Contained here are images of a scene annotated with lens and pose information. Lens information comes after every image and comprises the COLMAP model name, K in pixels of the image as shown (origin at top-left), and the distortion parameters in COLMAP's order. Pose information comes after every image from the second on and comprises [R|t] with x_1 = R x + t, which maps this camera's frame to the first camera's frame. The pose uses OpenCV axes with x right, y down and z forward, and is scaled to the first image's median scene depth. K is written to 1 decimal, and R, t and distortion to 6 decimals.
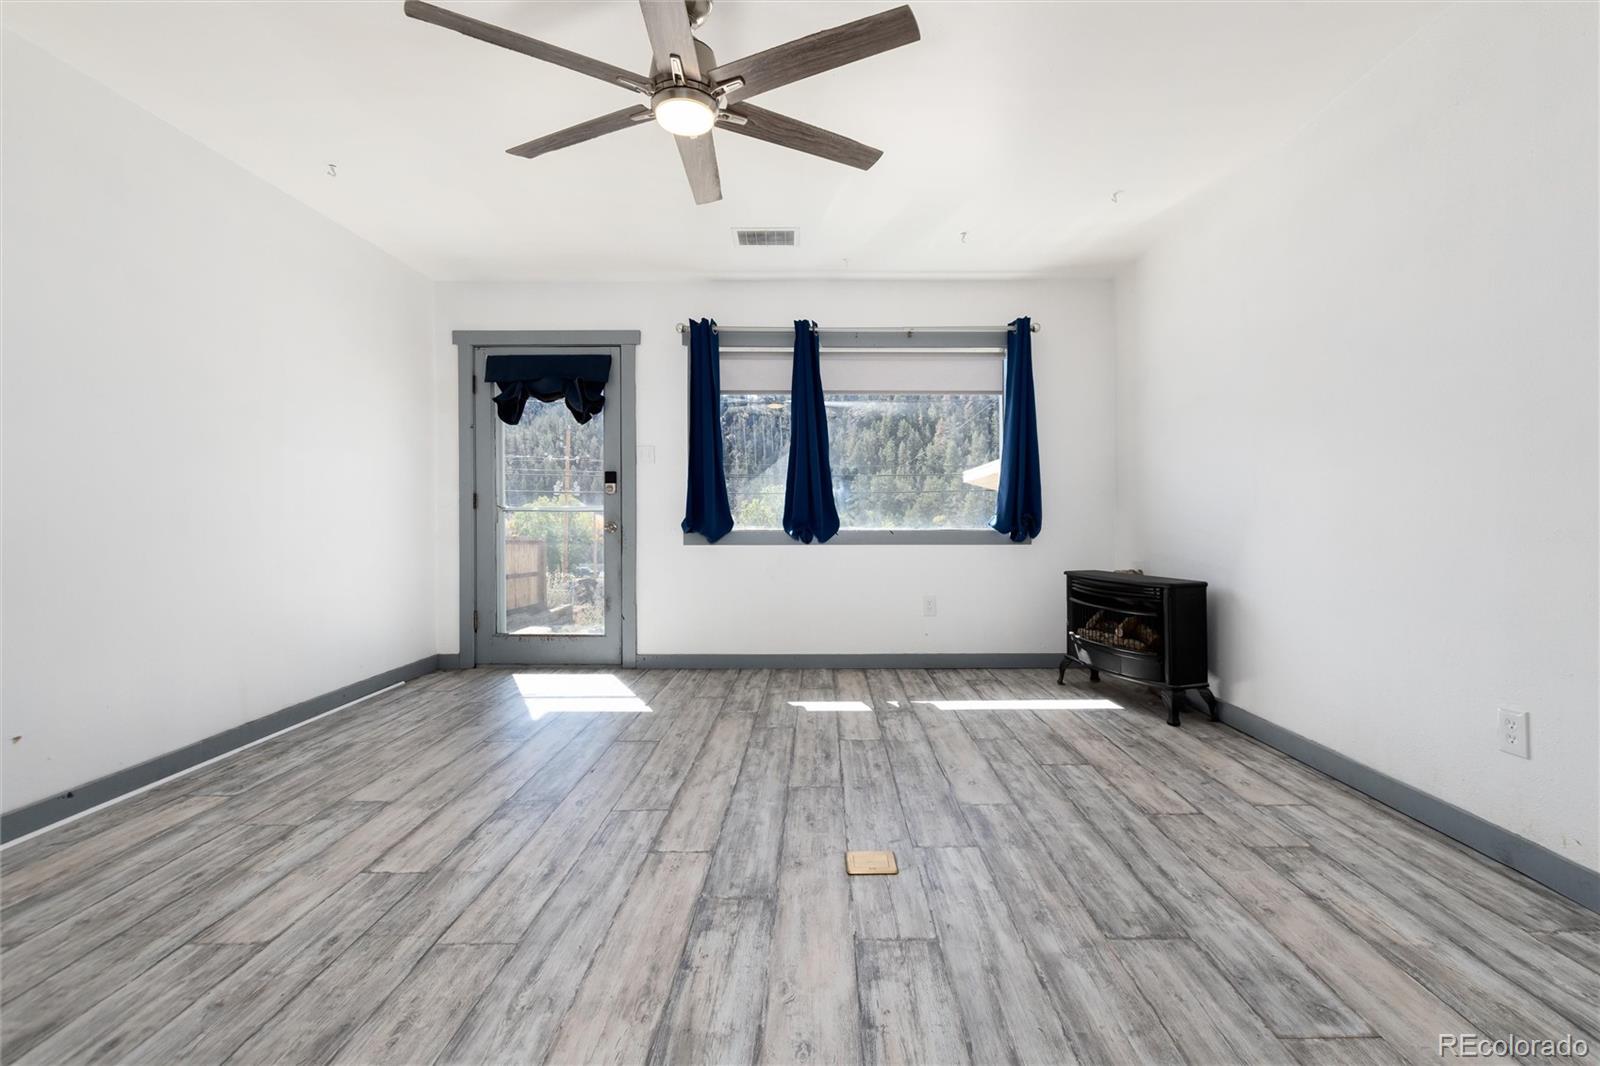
lens RADIAL K [[697.2, 0, 811.8], [0, 697.2, 527.0], [0, 0, 1]] dist [-0.005508, -0.001807]
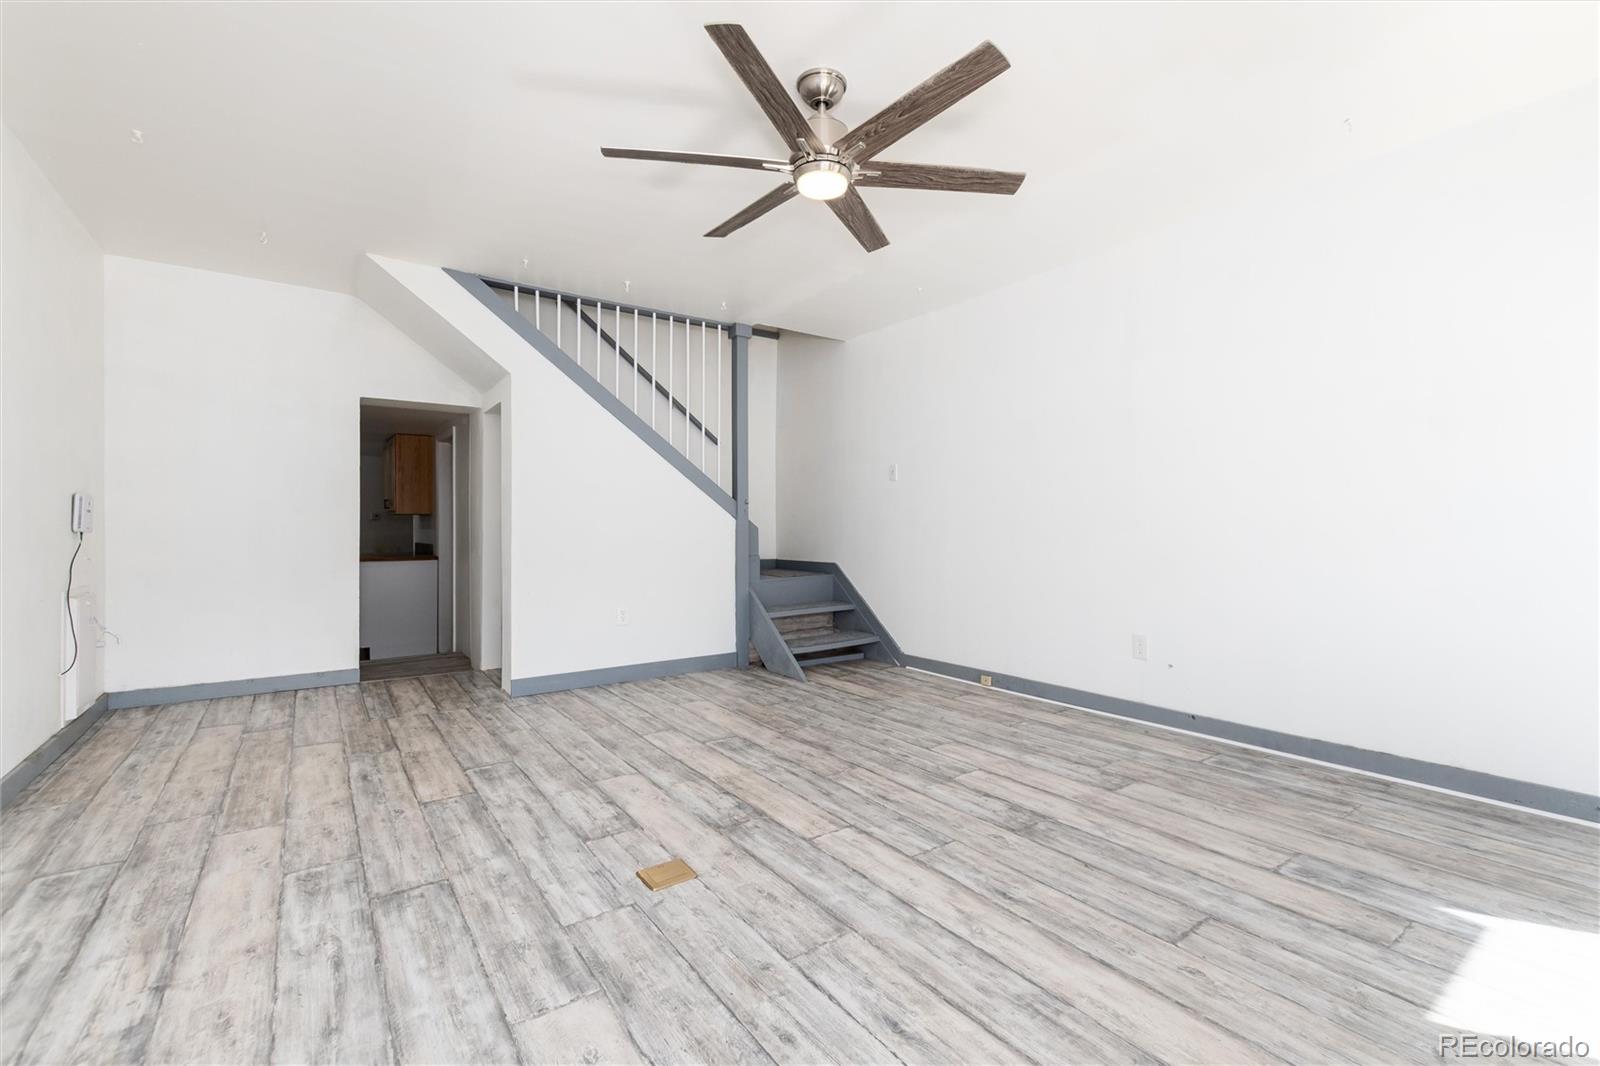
lens RADIAL K [[697.2, 0, 813.5], [0, 697.2, 518.3], [0, 0, 1]] dist [-0.005508, -0.001807]
pose [[-0.803464, 0.004864, -0.595334, 0.523668], [-0.002560, 0.999929, 0.011625, -0.057817], [0.595348, 0.010865, -0.803394, 1.960438]]
